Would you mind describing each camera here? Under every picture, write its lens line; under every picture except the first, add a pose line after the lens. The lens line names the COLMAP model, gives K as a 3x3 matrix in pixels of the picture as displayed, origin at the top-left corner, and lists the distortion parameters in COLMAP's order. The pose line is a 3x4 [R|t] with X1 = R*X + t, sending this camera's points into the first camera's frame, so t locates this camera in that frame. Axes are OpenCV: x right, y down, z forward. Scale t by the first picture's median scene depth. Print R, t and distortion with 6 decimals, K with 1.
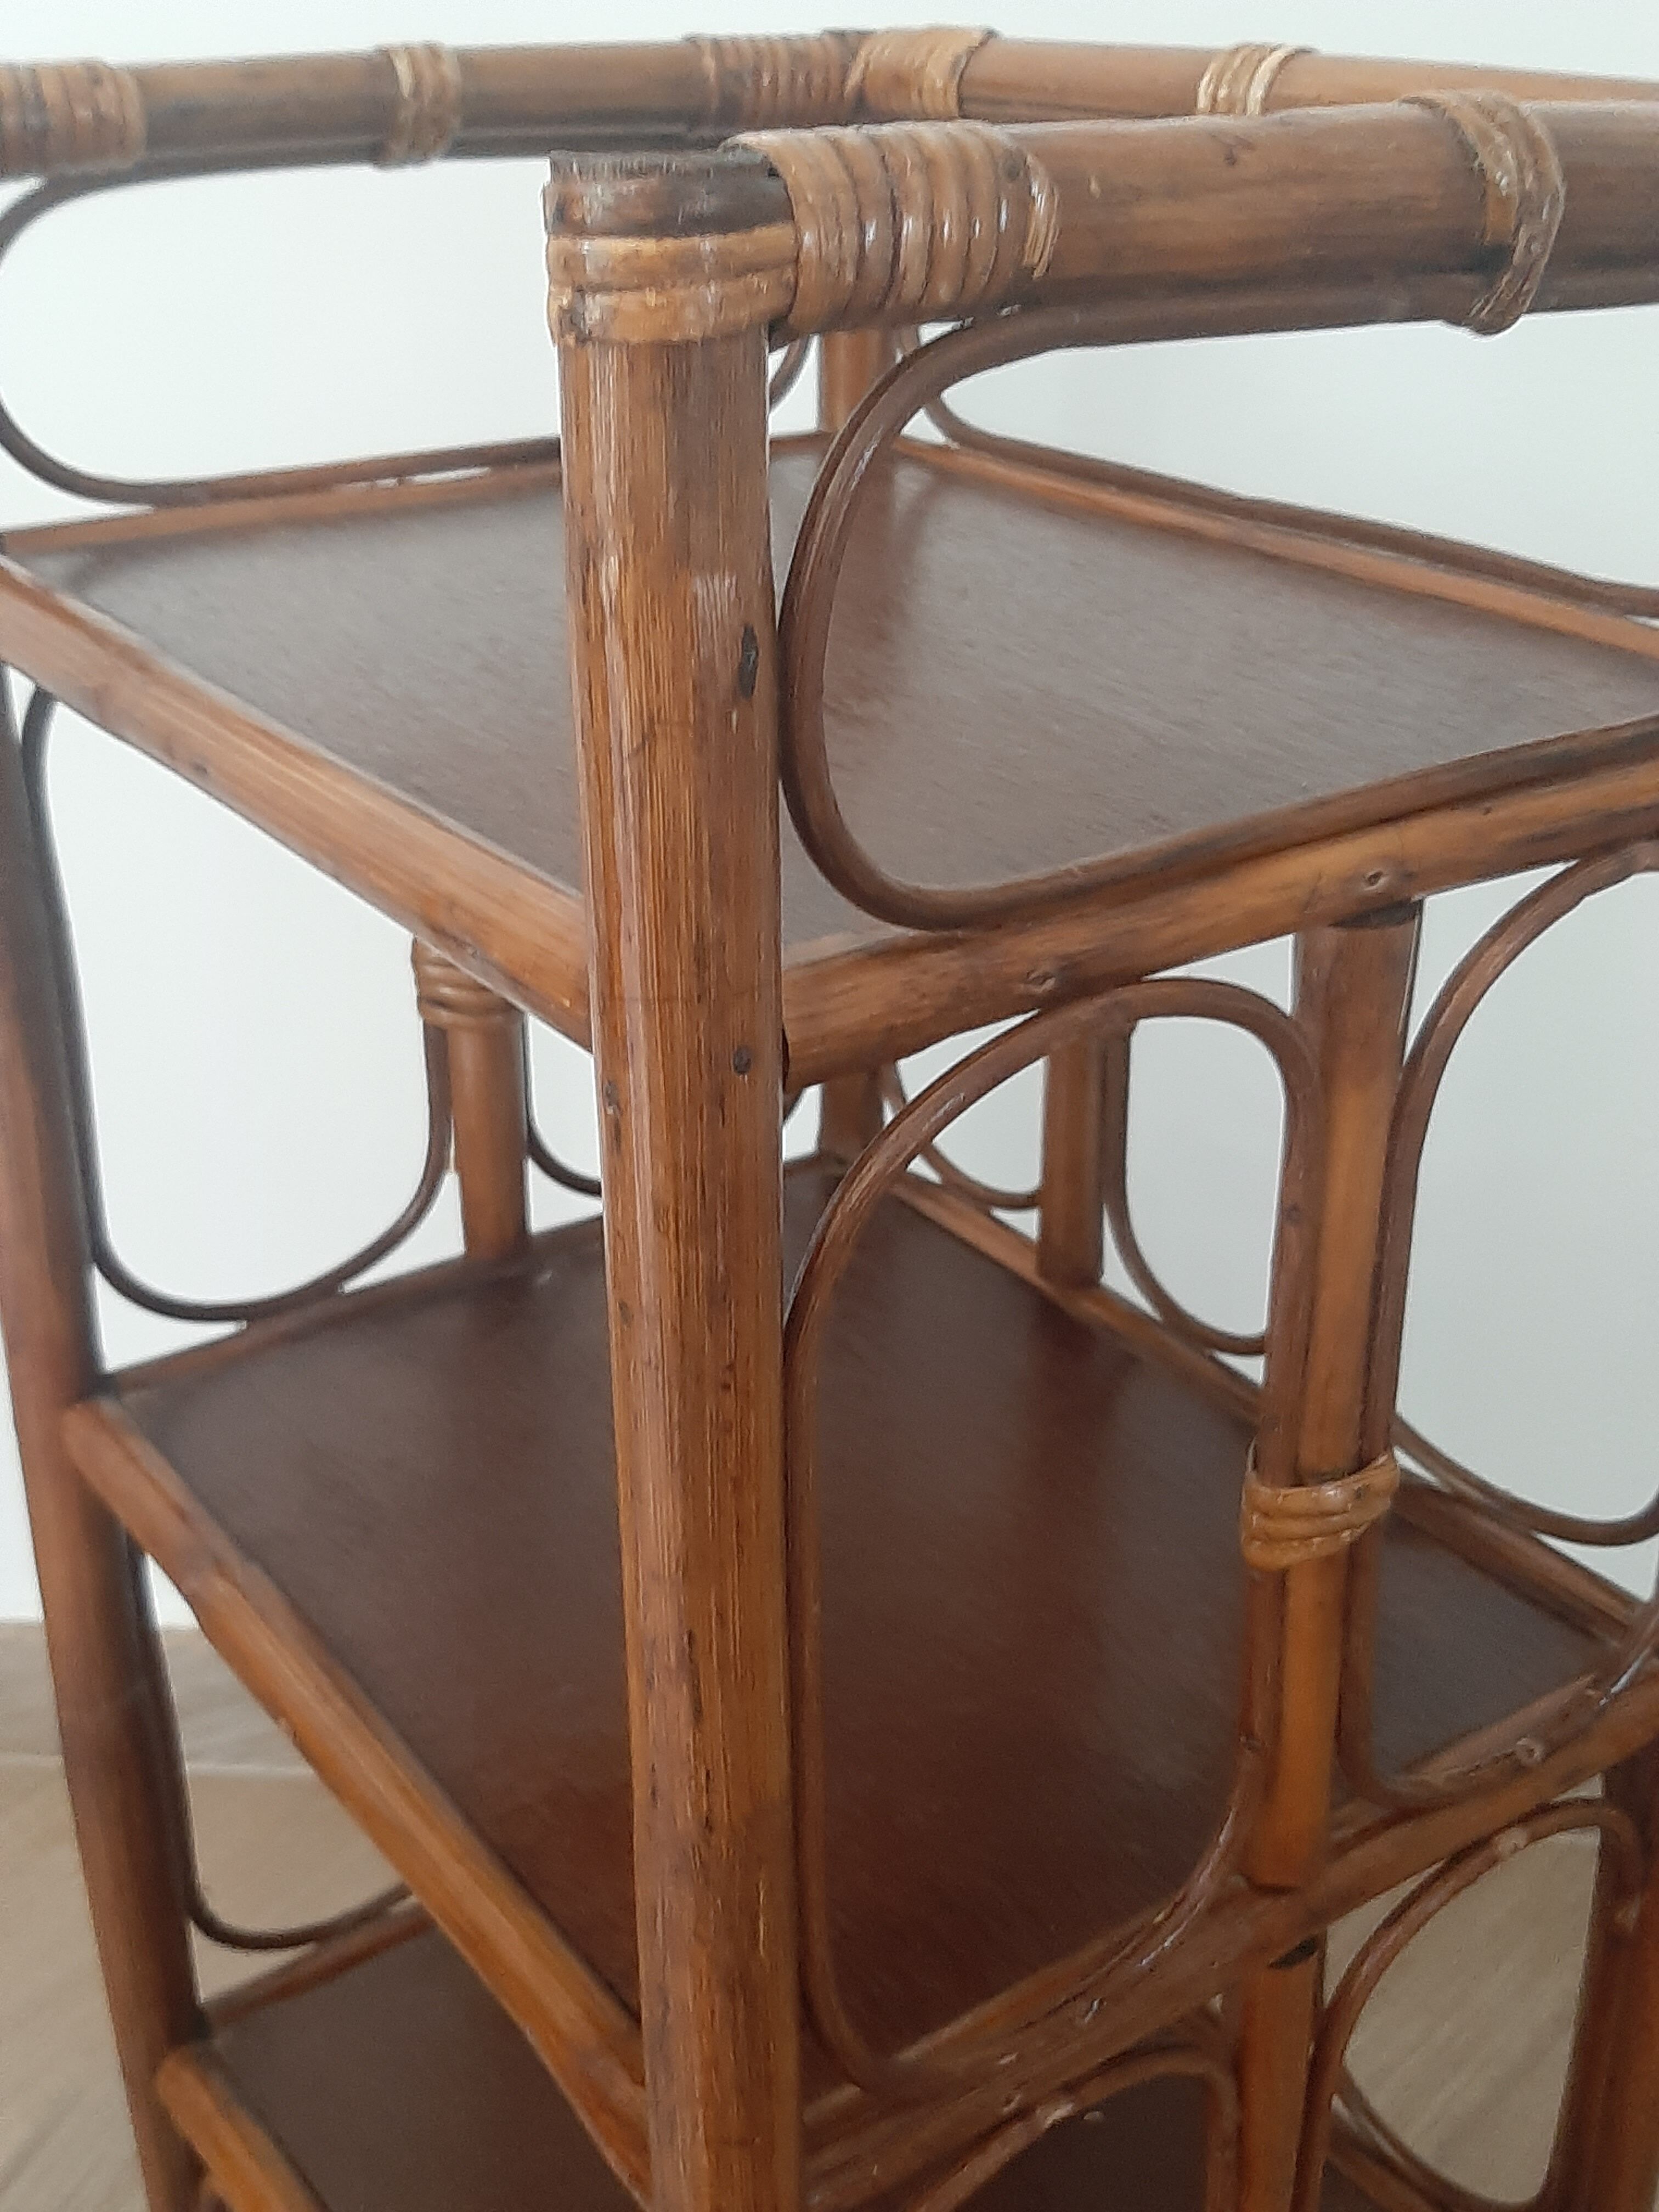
lens RADIAL K [[2544.7, 0, 813.5], [0, 2544.7, 1108.4], [0, 0, 1]] dist [0.144141, -0.438523]
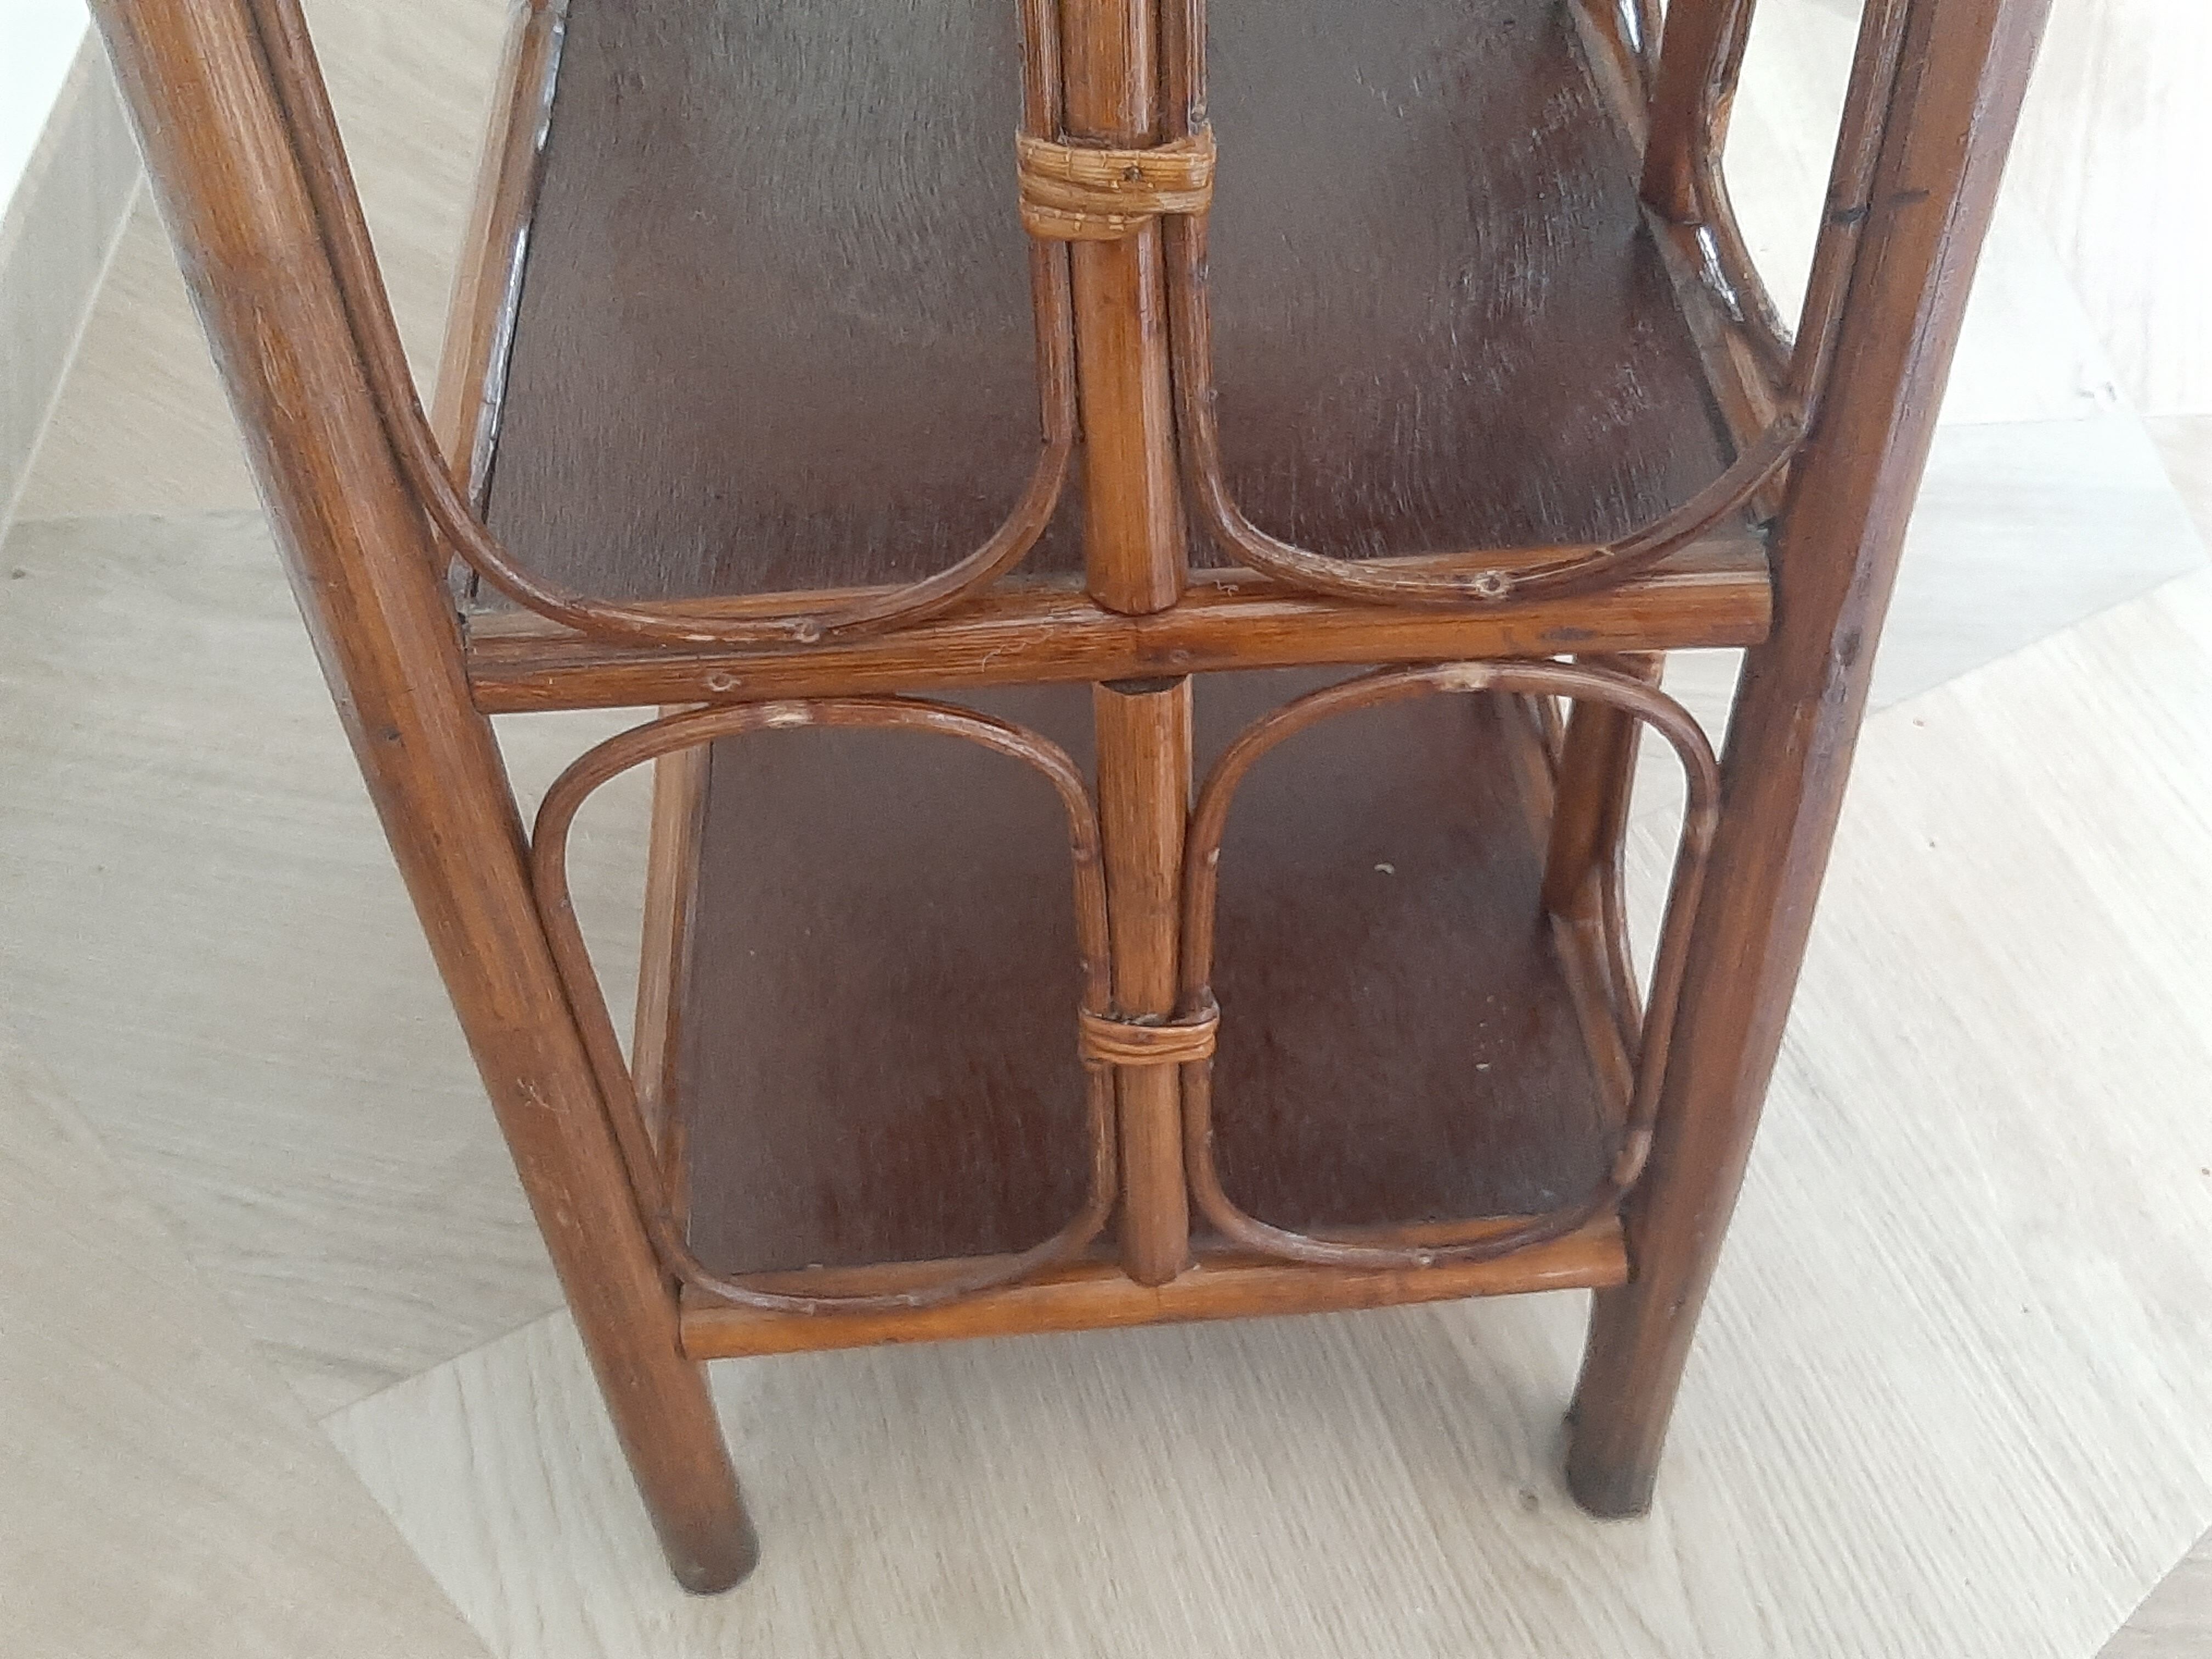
lens RADIAL K [[2544.7, 0, 1113.2], [0, 2544.7, 834.0], [0, 0, 1]] dist [0.144141, -0.438523]
pose [[0.840724, 0.376765, -0.388884, 0.783871], [-0.198050, 0.882415, 0.426755, -0.021363], [0.503943, -0.281765, 0.816486, 0.314748]]
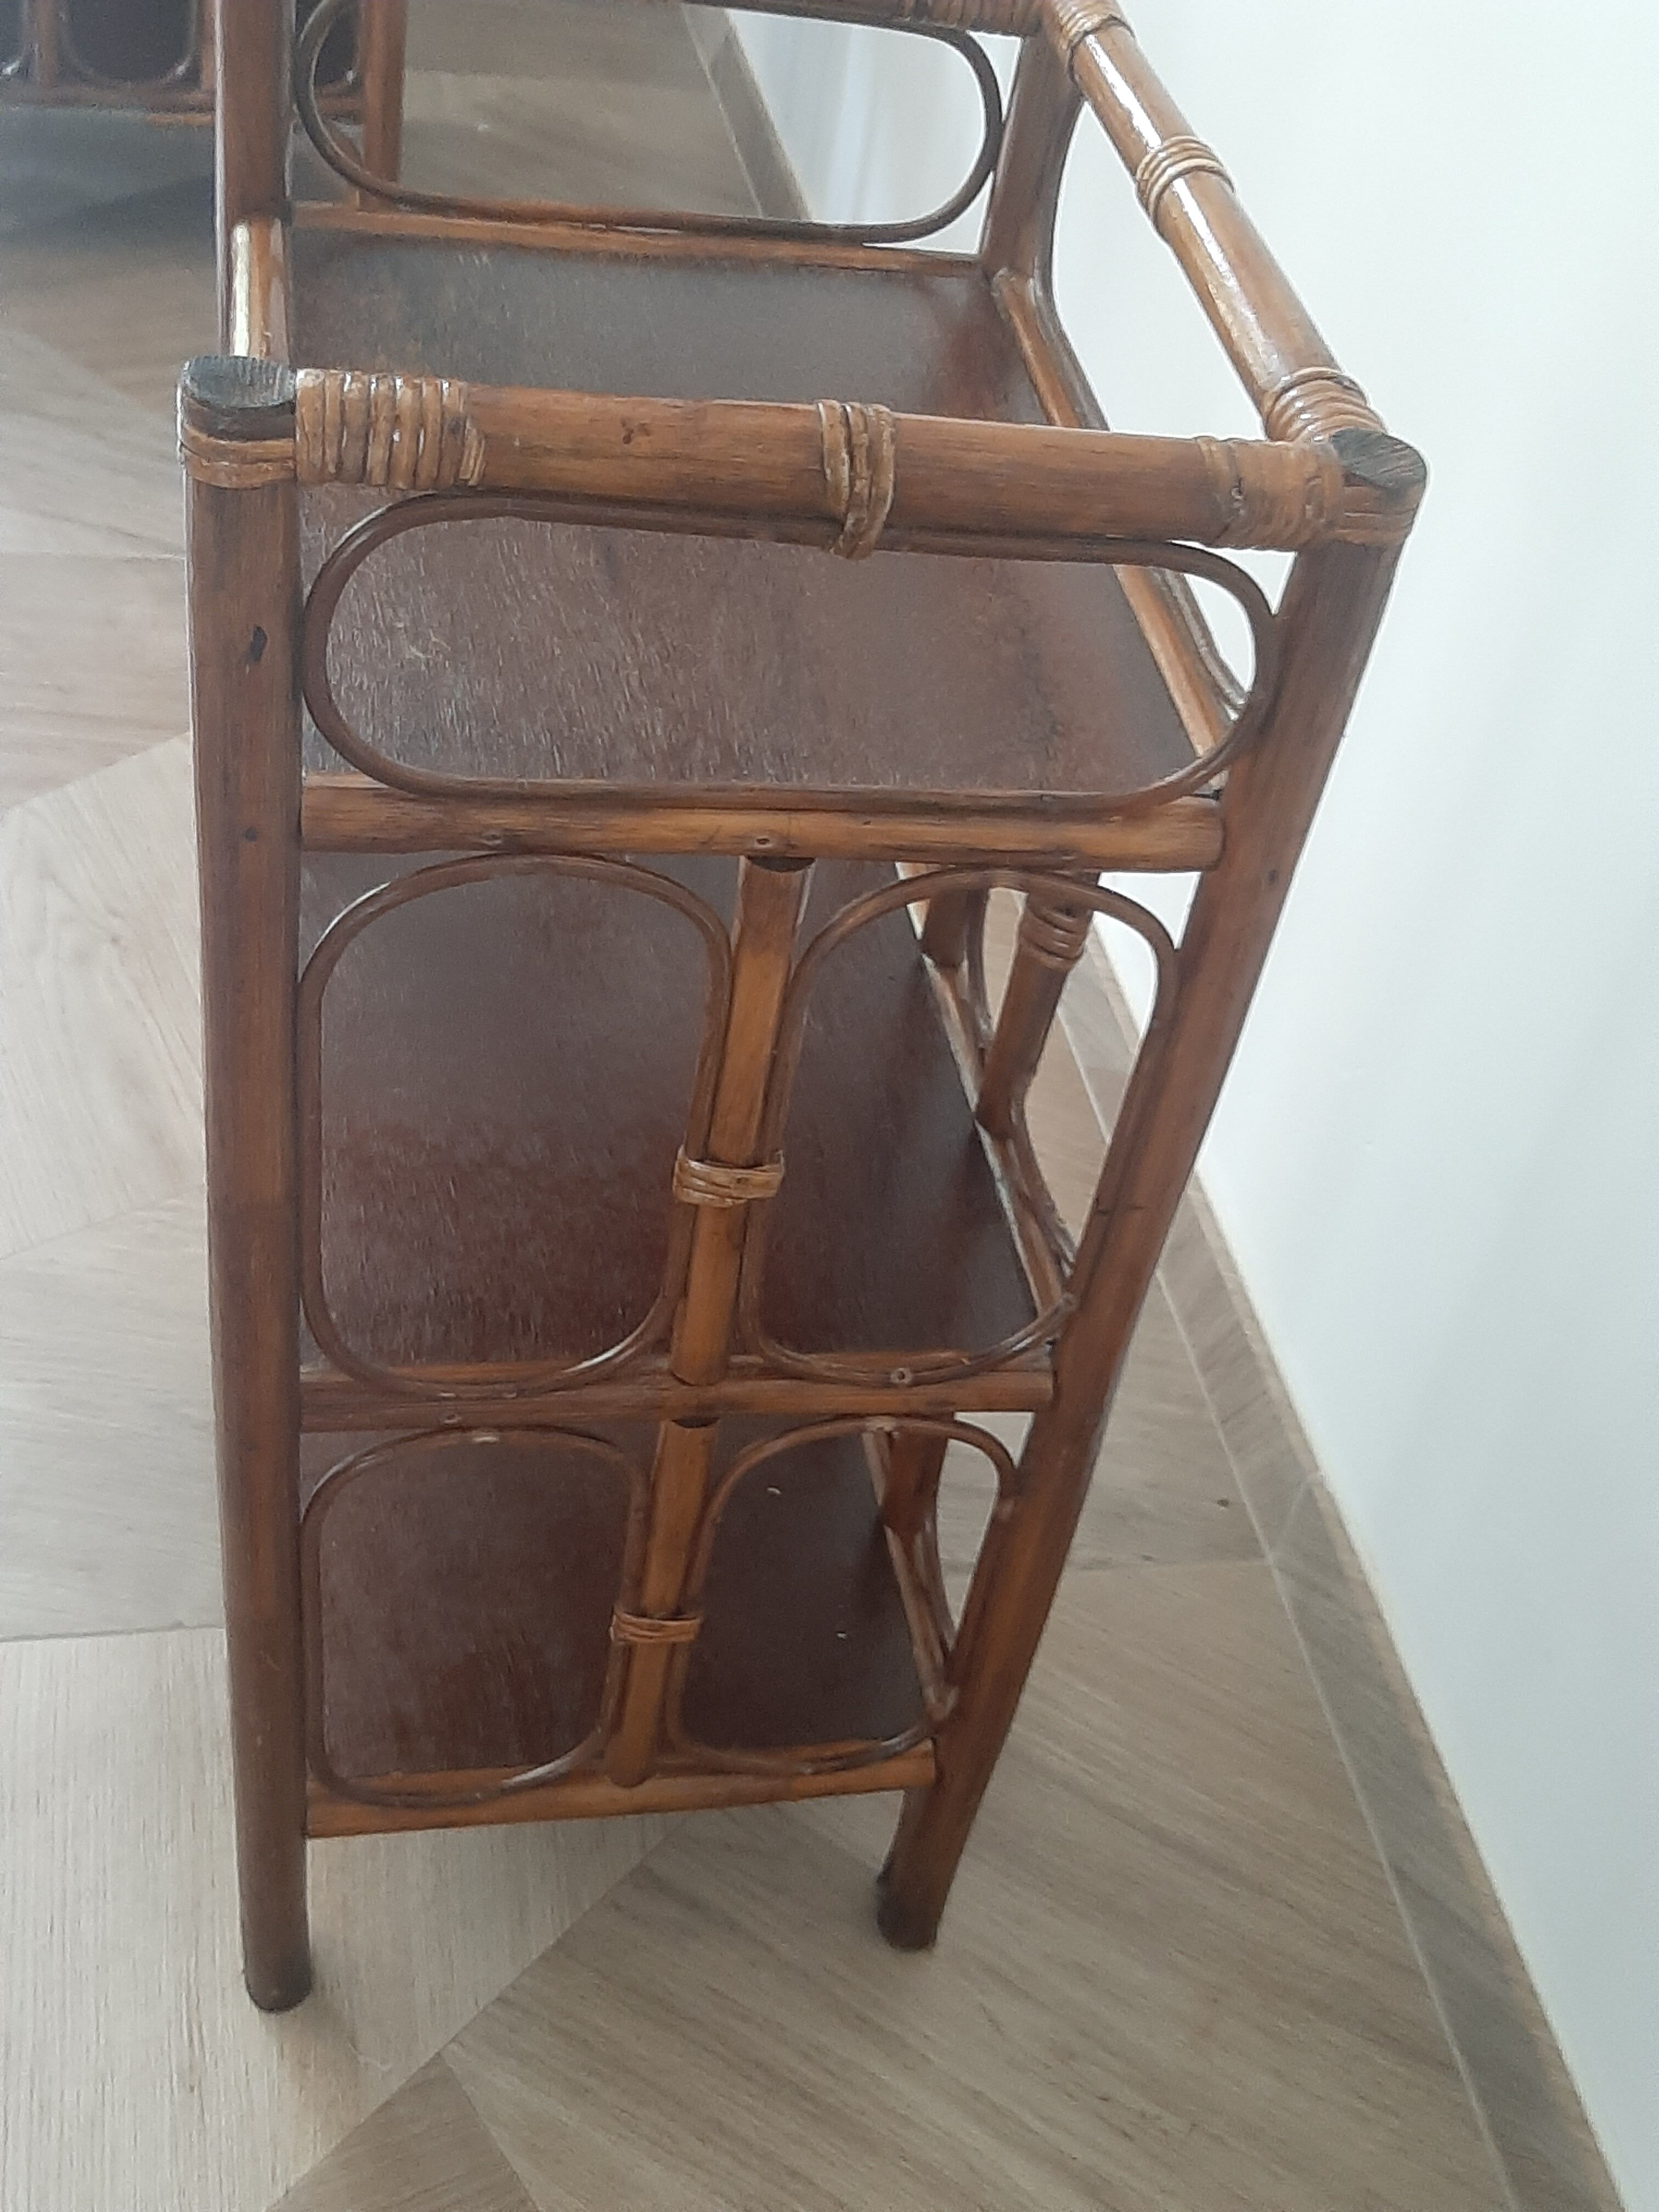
lens RADIAL K [[2544.7, 0, 813.5], [0, 2544.7, 1108.4], [0, 0, 1]] dist [0.144141, -0.438523]
pose [[0.884875, 0.391602, -0.252280, 0.801824], [-0.311481, 0.900094, 0.304650, -0.487223], [0.346377, -0.190996, 0.918446, -0.535512]]
